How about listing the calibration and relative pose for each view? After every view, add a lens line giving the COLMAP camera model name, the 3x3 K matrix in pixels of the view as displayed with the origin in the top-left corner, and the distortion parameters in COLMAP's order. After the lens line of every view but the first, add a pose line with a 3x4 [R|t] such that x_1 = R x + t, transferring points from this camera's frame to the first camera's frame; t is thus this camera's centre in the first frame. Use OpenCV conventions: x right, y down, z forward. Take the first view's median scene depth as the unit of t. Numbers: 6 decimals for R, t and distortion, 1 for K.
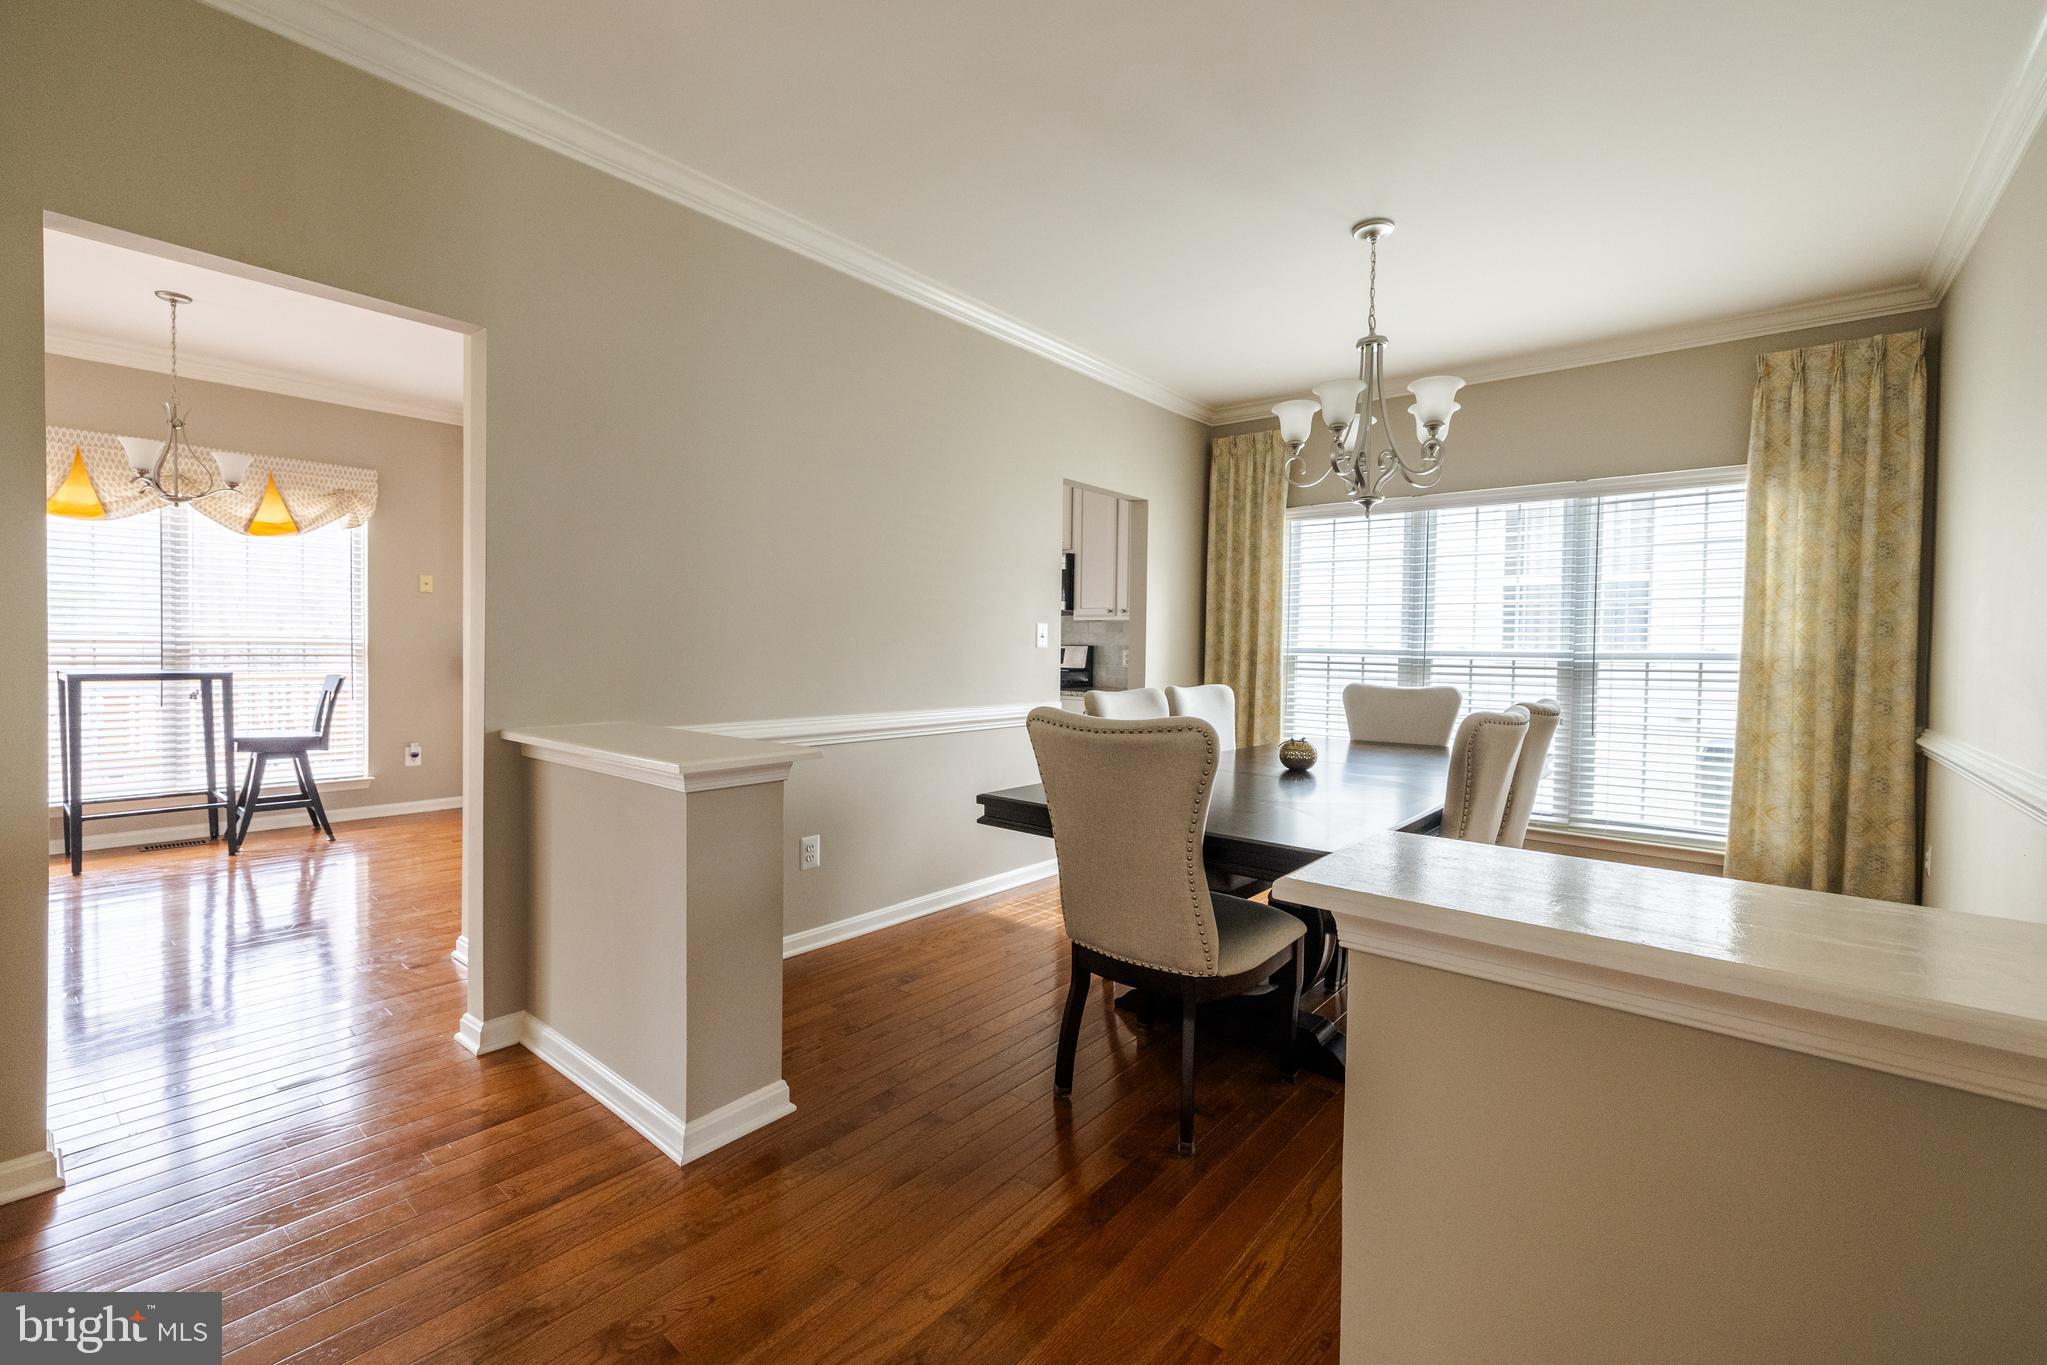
lens RADIAL K [[856.1, 0, 1020.7], [0, 856.1, 666.1], [0, 0, 1]] dist [-0.001267, -0.000075]
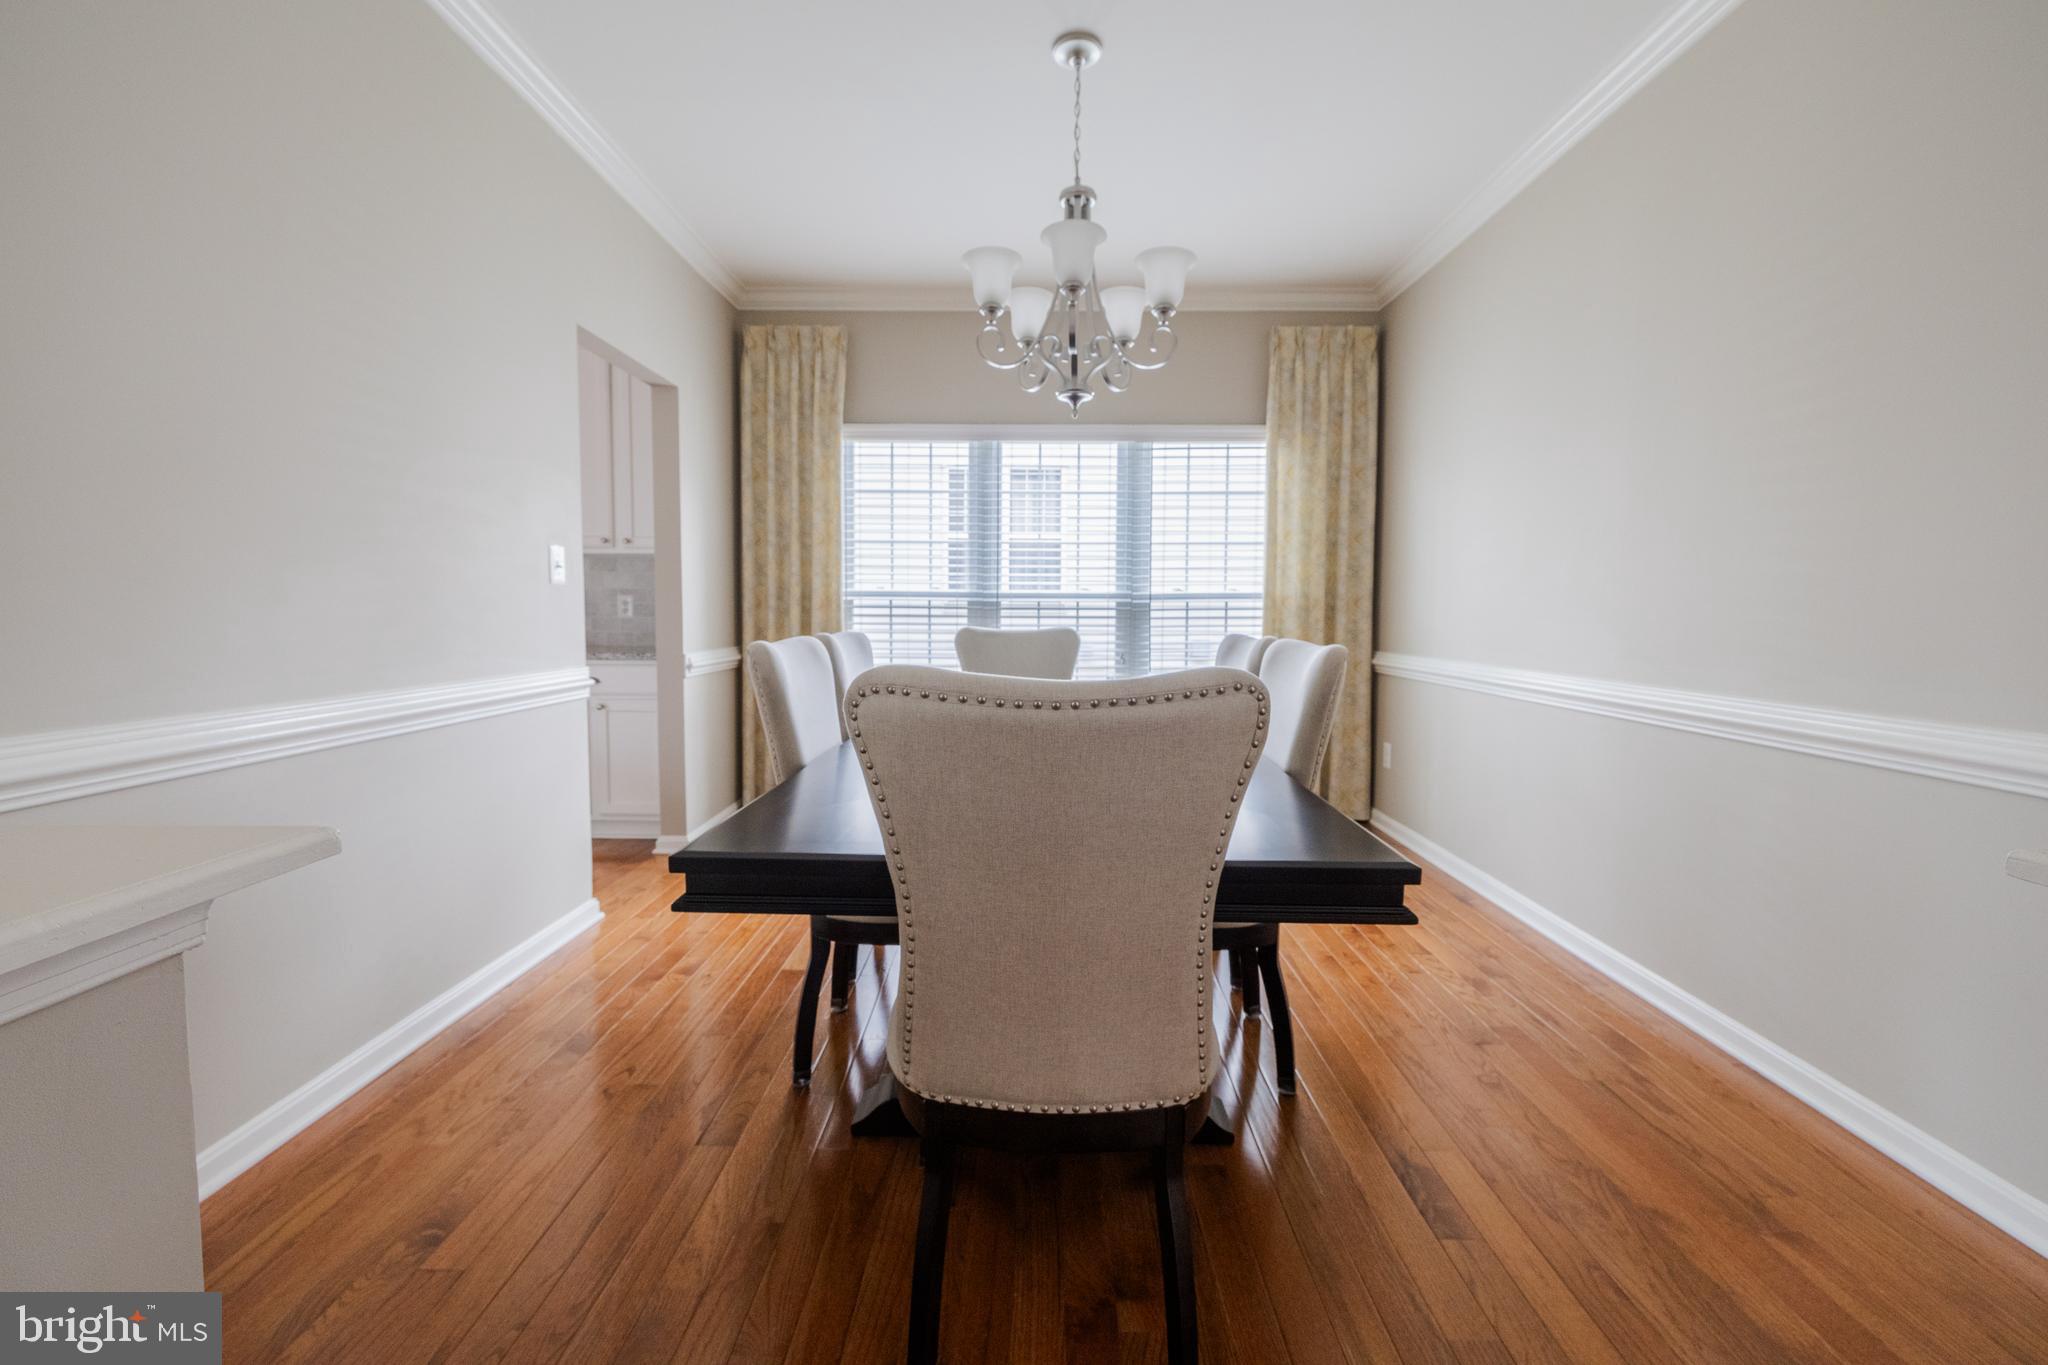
lens RADIAL K [[856.5, 0, 1021.2], [0, 856.5, 666.1], [0, 0, 1]] dist [-0.001267, -0.000075]
pose [[0.779953, -0.050922, 0.623763, -0.122948], [0.019427, 0.998174, 0.057196, 0.011721], [-0.625536, -0.032492, 0.779518, 0.316392]]
